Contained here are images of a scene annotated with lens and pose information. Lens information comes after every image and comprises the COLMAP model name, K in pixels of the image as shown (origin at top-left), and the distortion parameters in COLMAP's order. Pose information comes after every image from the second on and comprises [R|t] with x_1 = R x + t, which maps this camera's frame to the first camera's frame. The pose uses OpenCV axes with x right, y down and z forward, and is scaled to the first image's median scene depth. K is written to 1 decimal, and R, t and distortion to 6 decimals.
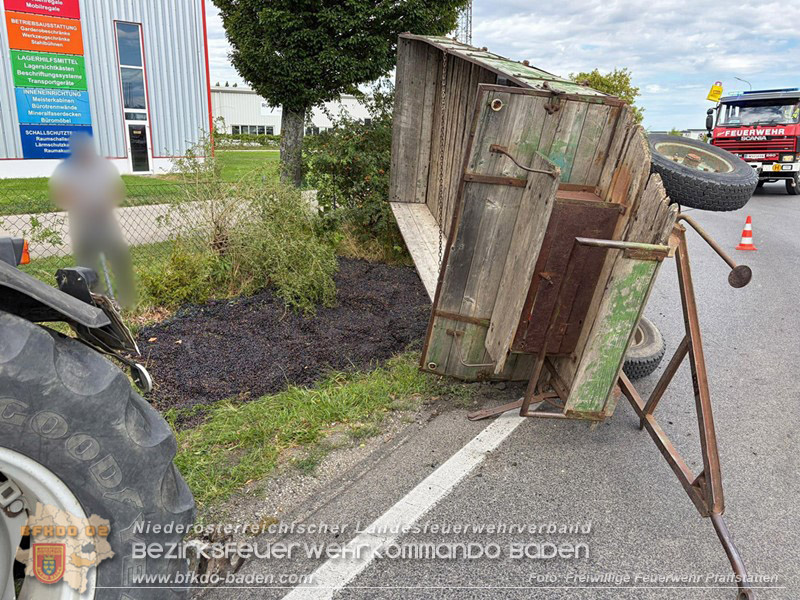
lens RADIAL K [[613.9, 0, 394.5], [0, 613.9, 308.1], [0, 0, 1]] dist [0.030942, -0.048589]
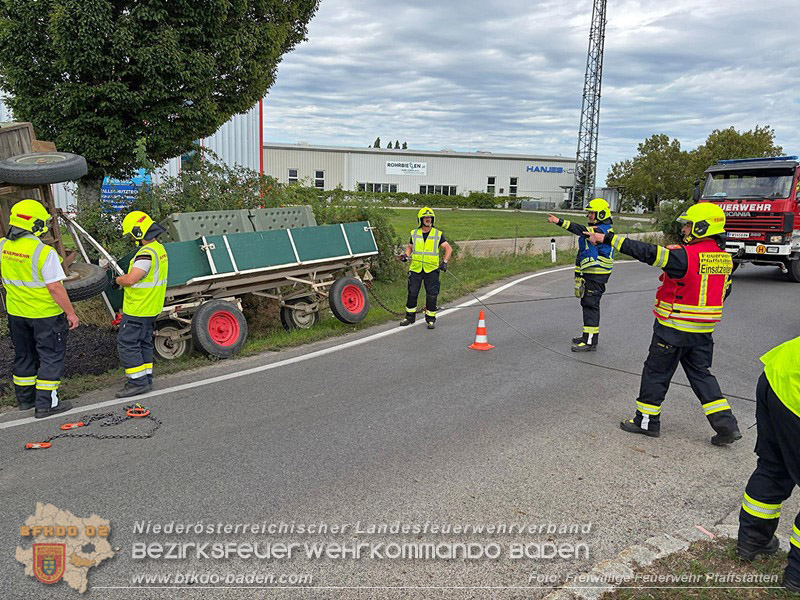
lens RADIAL K [[613.9, 0, 403.0], [0, 613.9, 303.7], [0, 0, 1]] dist [0.030942, -0.048589]
pose [[0.958444, 0.066749, -0.277364, 0.612350], [-0.091572, 0.992777, -0.077513, -0.073598], [0.270186, 0.099690, 0.957633, 0.128196]]
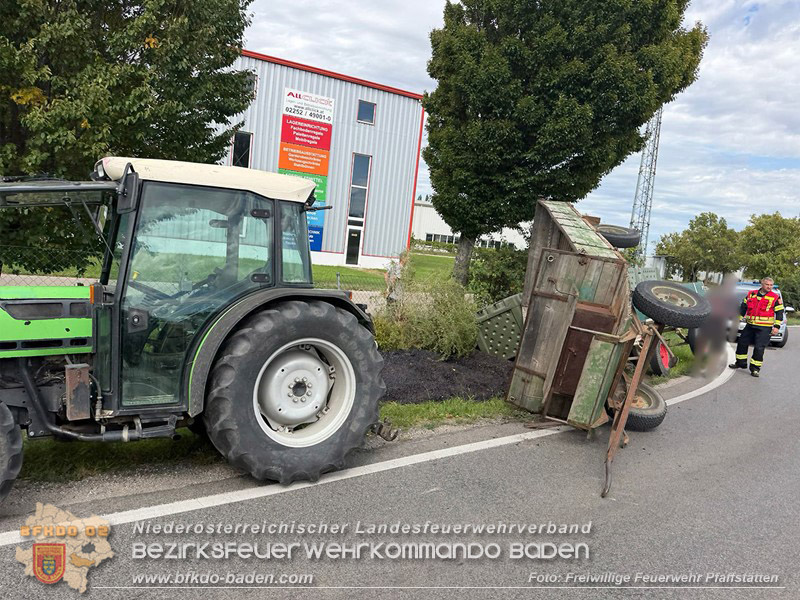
lens RADIAL K [[595.7, 0, 418.4], [0, 595.7, 320.8], [0, 0, 1]] dist [0.019827, -0.012948]
pose [[0.961468, 0.127185, -0.243729, 0.073608], [-0.161721, 0.978591, -0.127303, 0.053139], [0.222320, 0.161814, 0.961452, -0.268931]]
